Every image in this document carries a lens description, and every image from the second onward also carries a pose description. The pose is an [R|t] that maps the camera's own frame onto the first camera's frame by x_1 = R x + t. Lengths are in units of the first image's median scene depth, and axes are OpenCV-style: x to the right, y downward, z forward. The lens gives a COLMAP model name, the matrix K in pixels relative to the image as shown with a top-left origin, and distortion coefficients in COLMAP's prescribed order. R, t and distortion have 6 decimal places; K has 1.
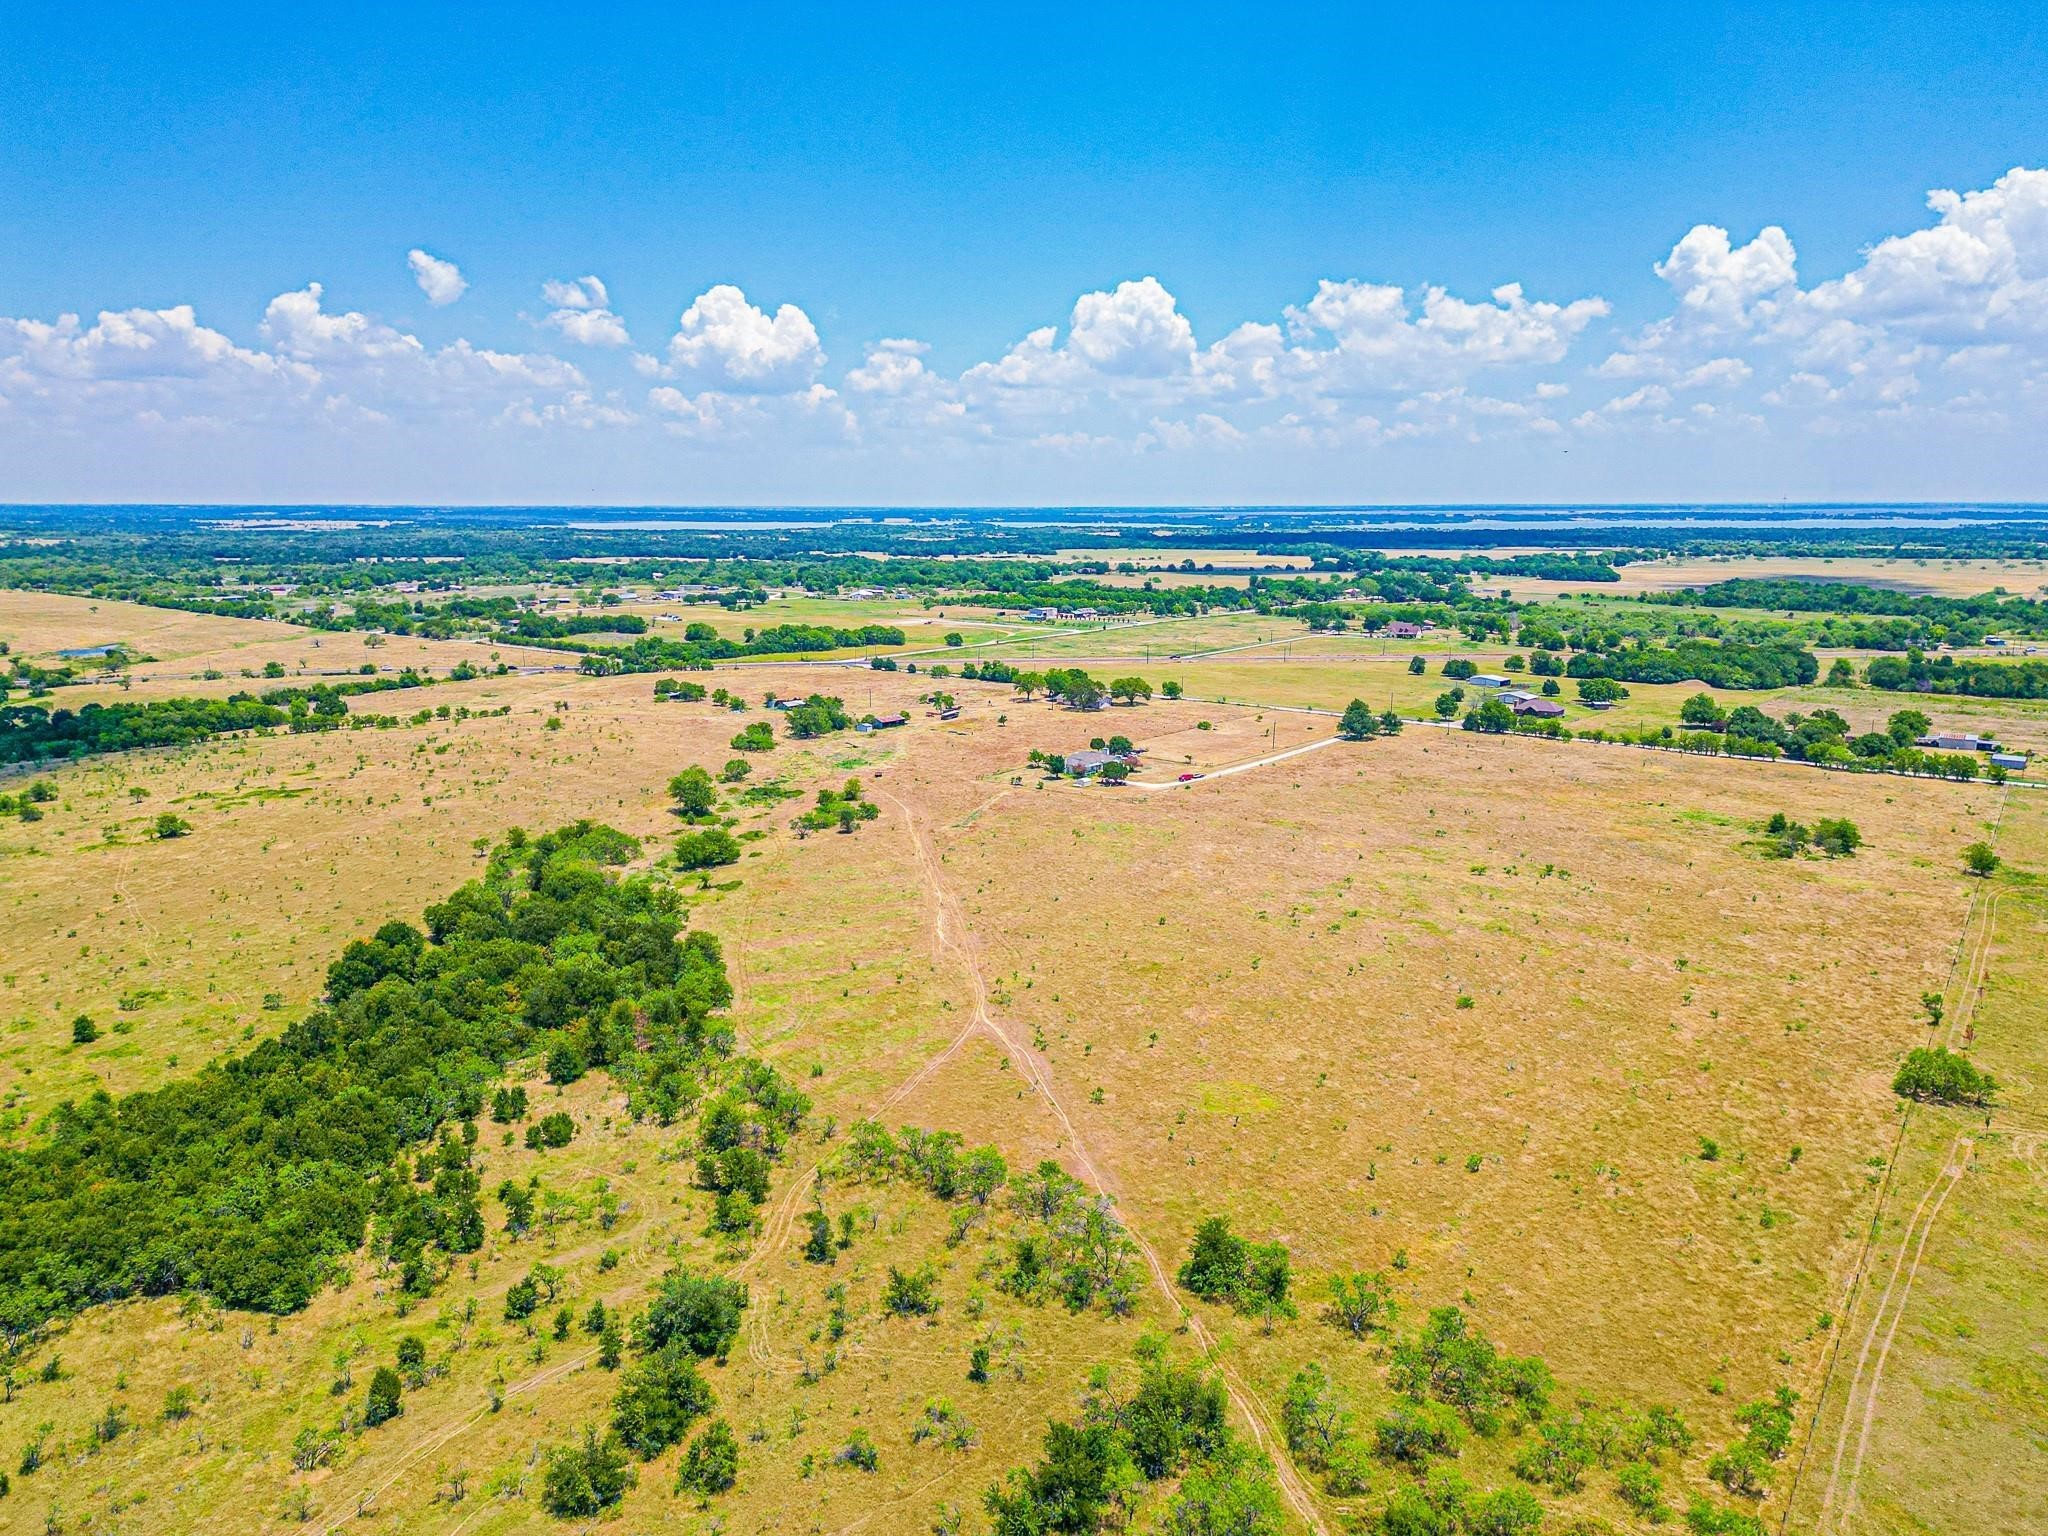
lens RADIAL K [[1440.4, 0, 1024.0], [0, 1440.4, 768.0], [0, 0, 1]] dist [0.073379, -0.076520]
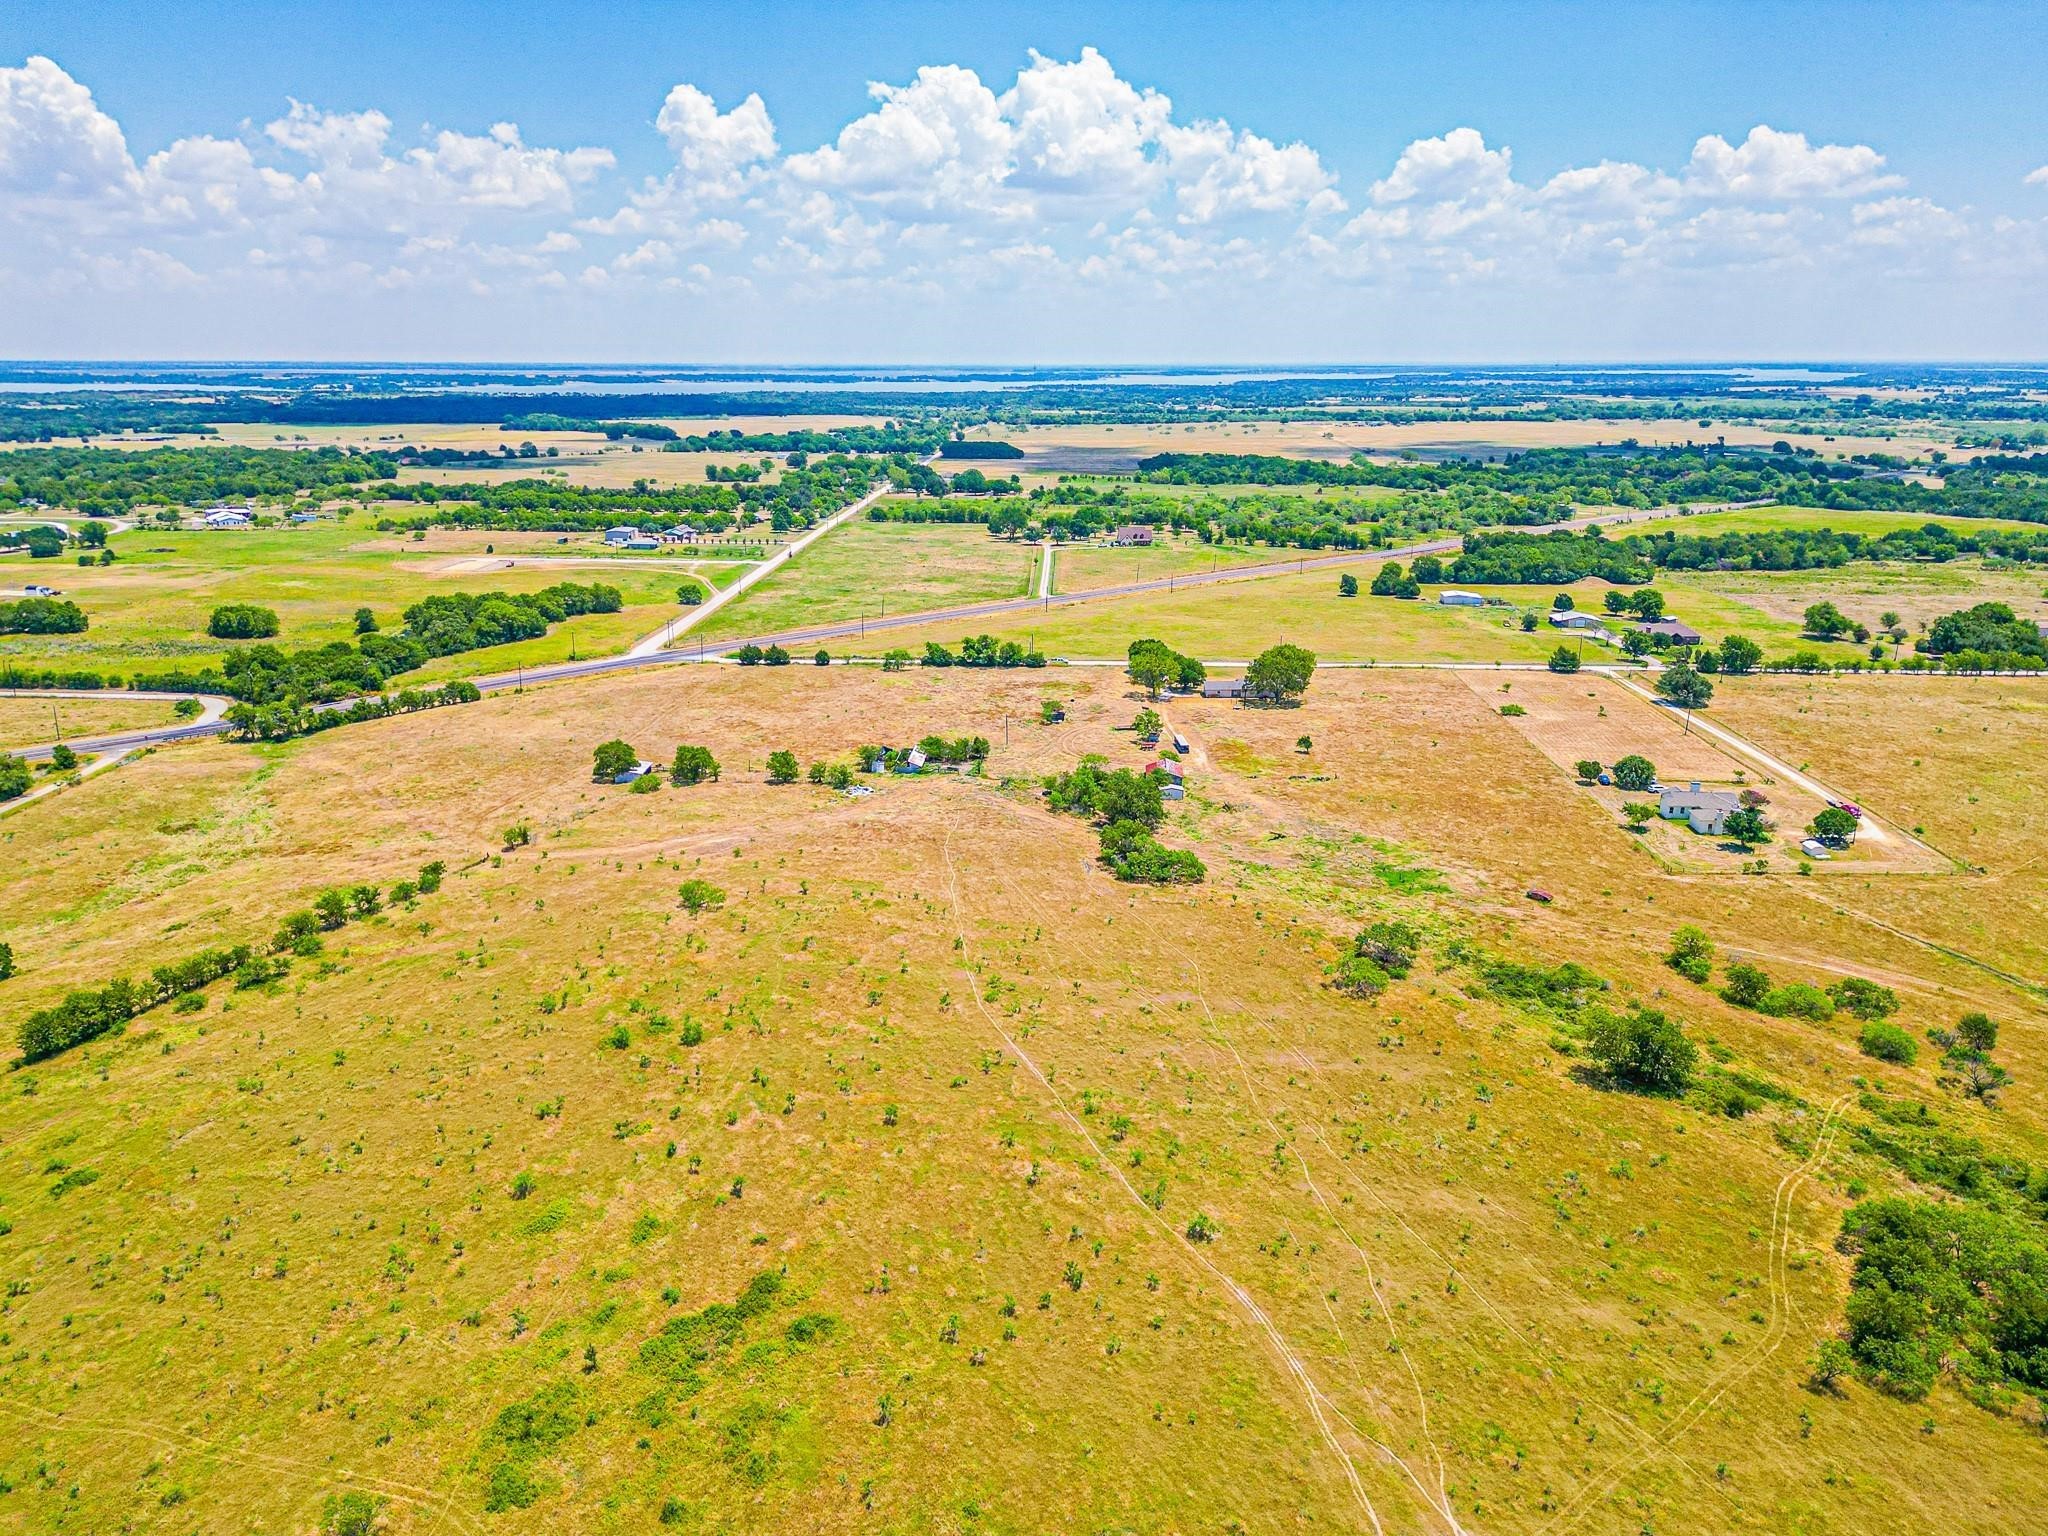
lens RADIAL K [[1440.4, 0, 1024.0], [0, 1440.4, 768.0], [0, 0, 1]] dist [0.073379, -0.076520]
pose [[0.796660, -0.163465, 0.581904, -0.766155], [0.108562, 0.985777, 0.128291, -0.184045], [-0.594598, -0.039032, 0.803075, 0.822406]]
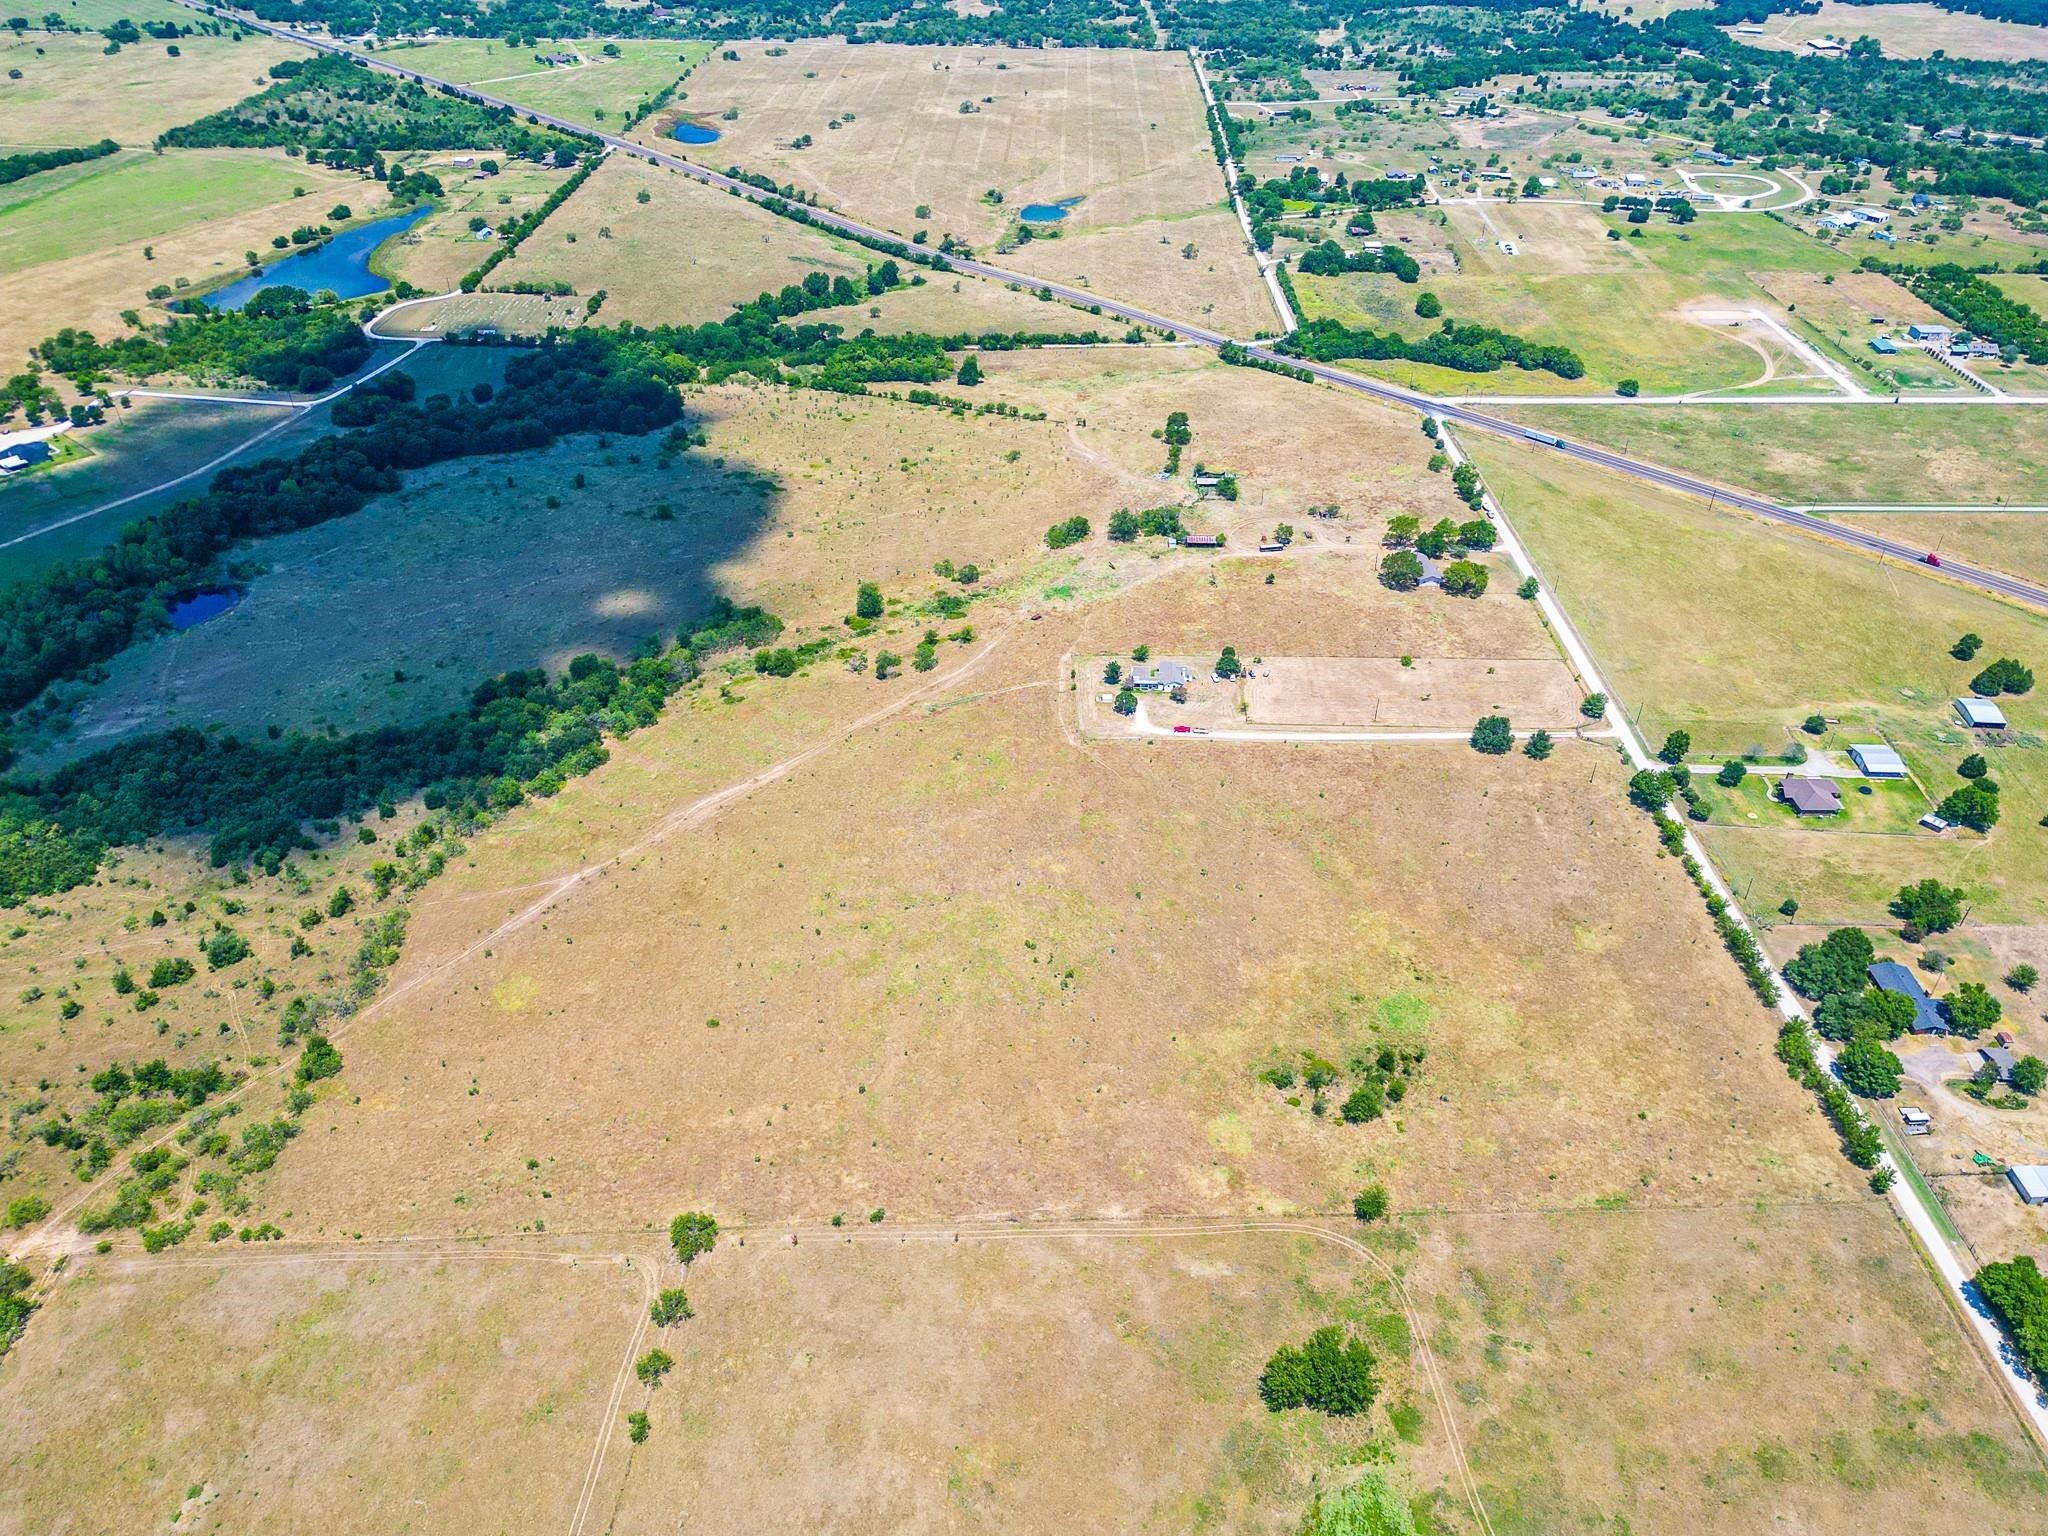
lens RADIAL K [[1434.5, 0, 1024.0], [0, 1434.5, 768.0], [0, 0, 1]] dist [0.073181, -0.065336]
pose [[0.611349, 0.457099, -0.645997, 0.963887], [-0.146874, 0.867668, 0.474954, -0.600240], [0.777612, -0.195483, 0.597584, 0.267269]]
